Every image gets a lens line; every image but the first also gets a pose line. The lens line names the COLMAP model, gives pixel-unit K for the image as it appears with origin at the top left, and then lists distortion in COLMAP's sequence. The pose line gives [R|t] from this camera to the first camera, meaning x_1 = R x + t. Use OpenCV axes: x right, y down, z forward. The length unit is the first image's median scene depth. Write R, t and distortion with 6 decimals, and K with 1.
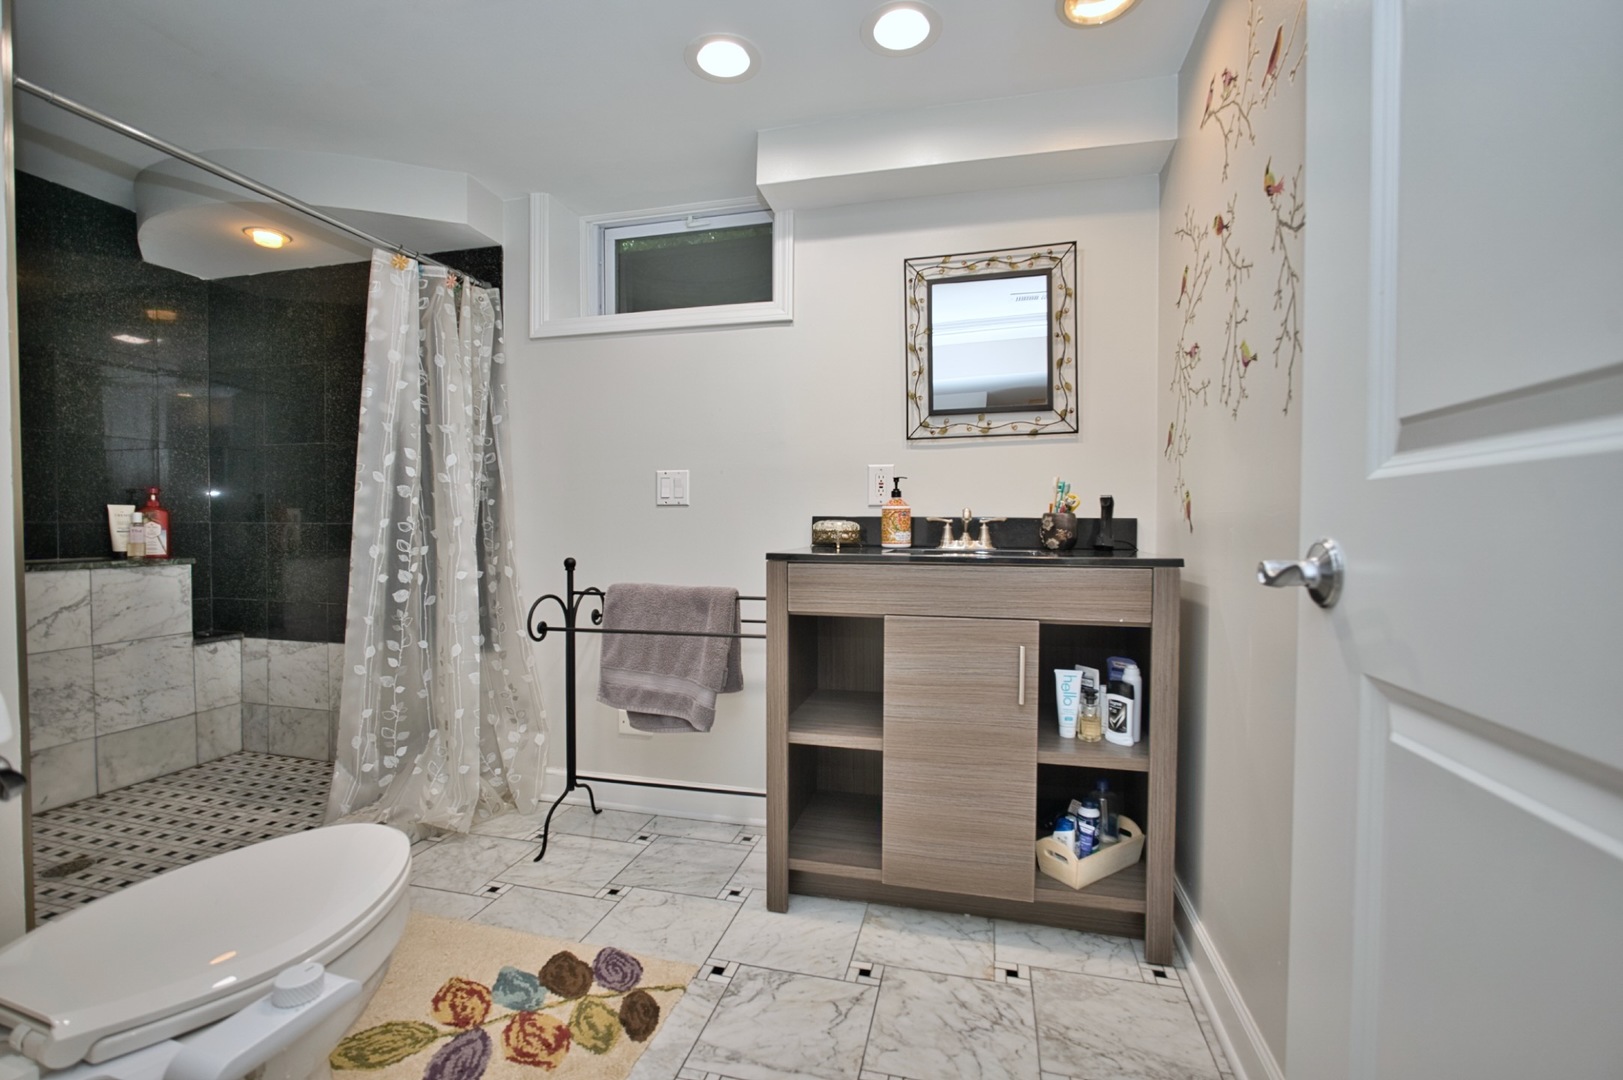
lens RADIAL K [[703.8, 0, 809.8], [0, 703.8, 541.3], [0, 0, 1]] dist [-0.023094, 0.006323]
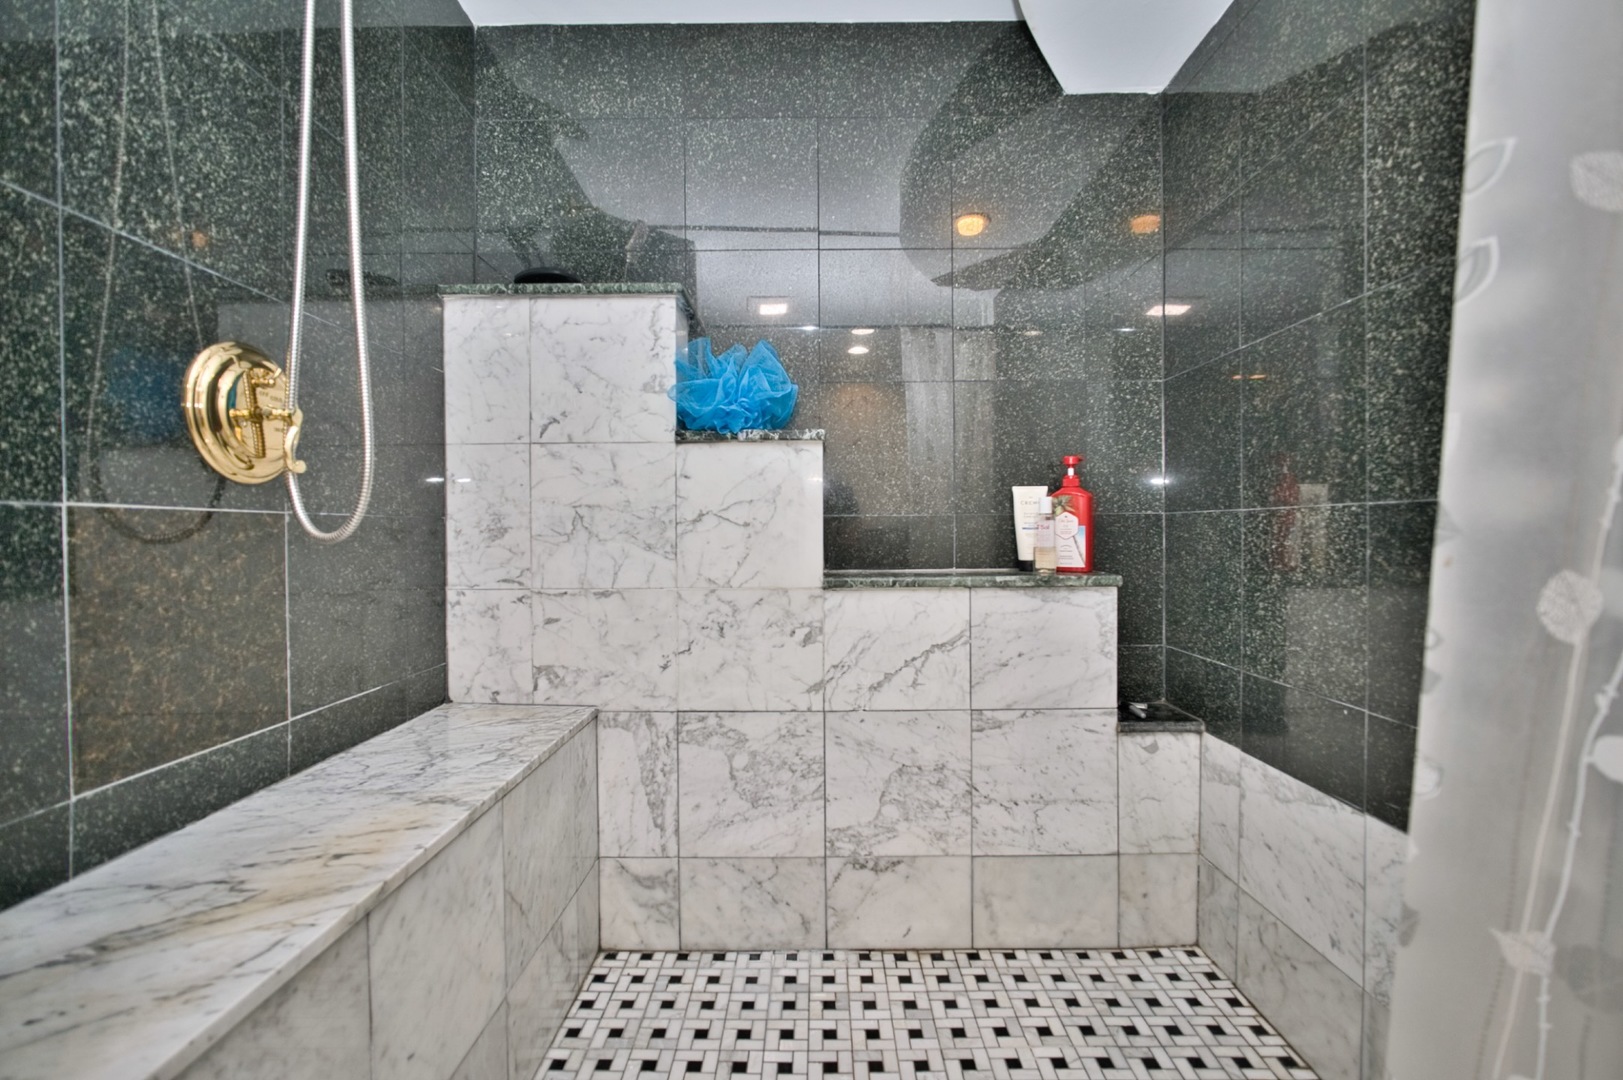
lens RADIAL K [[703.8, 0, 810.1], [0, 703.8, 539.6], [0, 0, 1]] dist [-0.023094, 0.006323]
pose [[0.243813, 0.003848, -0.969815, -0.470174], [-0.015854, 0.999874, -0.000018, -0.000916], [0.969693, 0.015380, 0.243843, 0.721550]]
